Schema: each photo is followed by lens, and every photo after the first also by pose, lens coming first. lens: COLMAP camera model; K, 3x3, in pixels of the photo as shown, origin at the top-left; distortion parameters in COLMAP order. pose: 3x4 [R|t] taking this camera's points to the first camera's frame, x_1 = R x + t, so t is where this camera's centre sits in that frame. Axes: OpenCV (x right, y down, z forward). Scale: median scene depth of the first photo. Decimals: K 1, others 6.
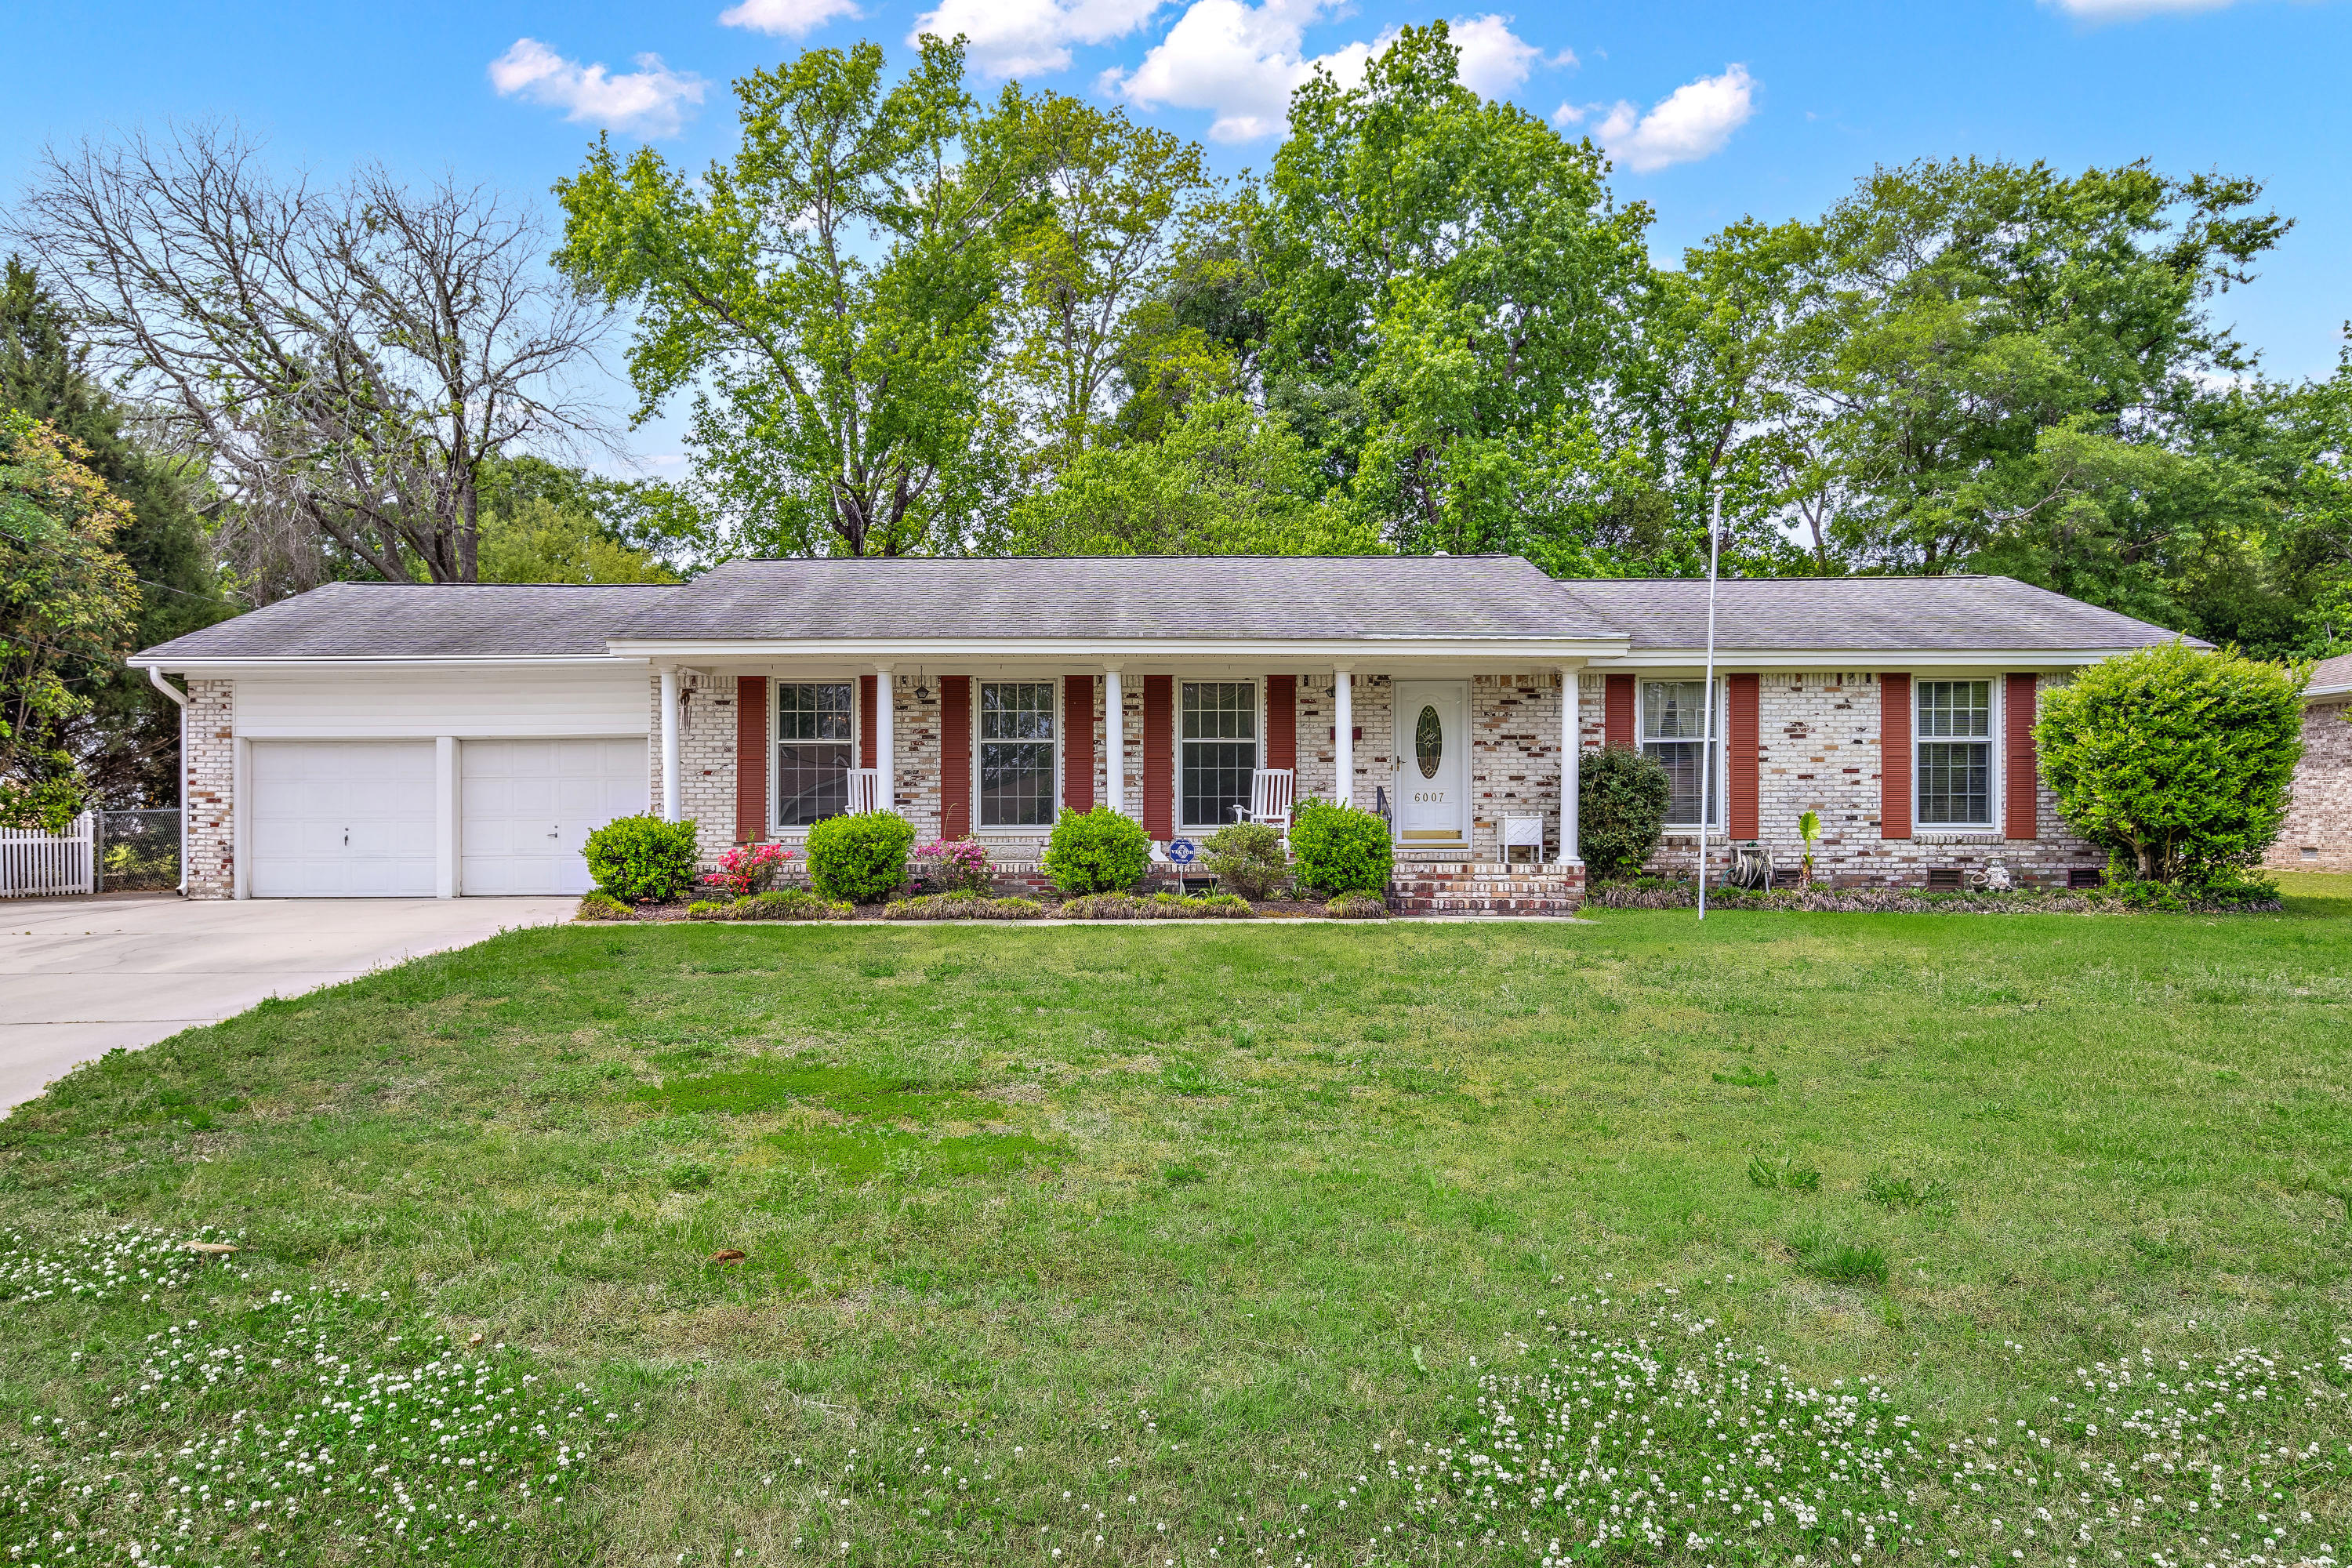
lens RADIAL K [[1100.5, 0, 1249.4], [0, 1100.5, 765.5], [0, 0, 1]] dist [0.003360, 0.001083]
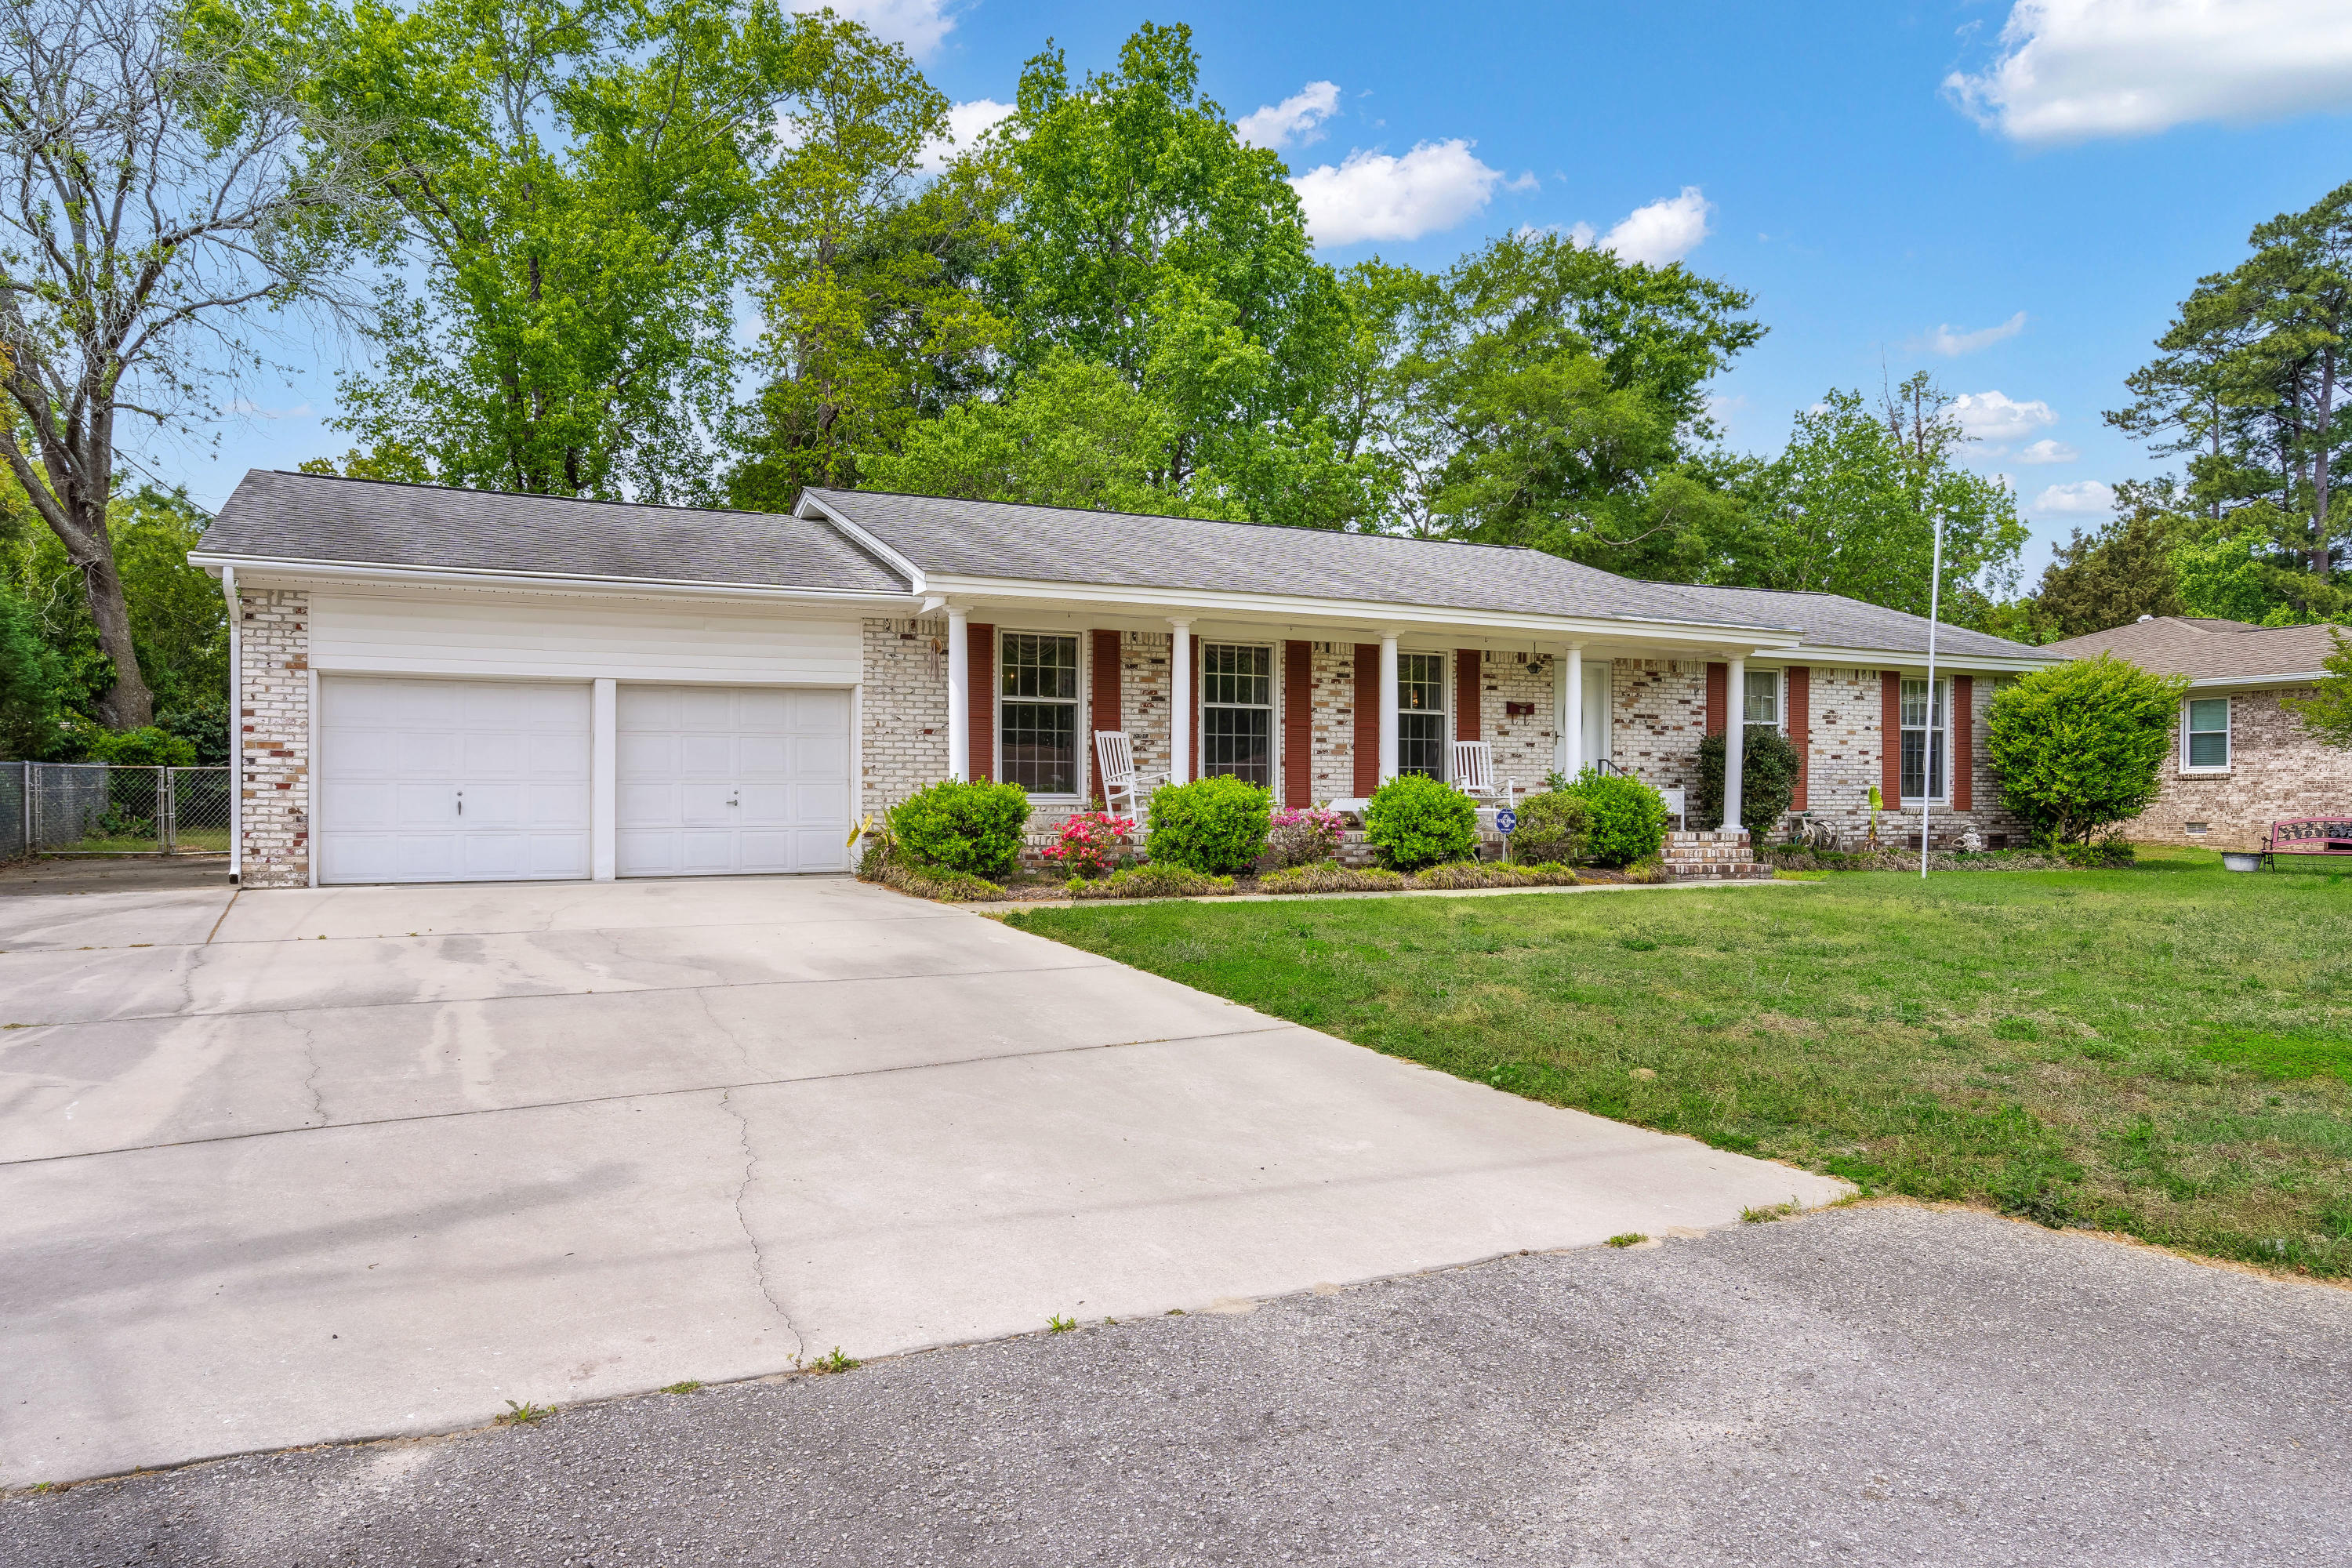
lens RADIAL K [[1076.8, 0, 1182.3], [0, 1076.8, 744.2], [0, 0, 1]] dist [-0.002141, 0.001356]
pose [[0.953528, 0.019988, 0.300641, -0.533764], [-0.021147, 0.999776, 0.000602, 0.011286], [-0.300562, -0.006932, 0.953737, 0.123774]]
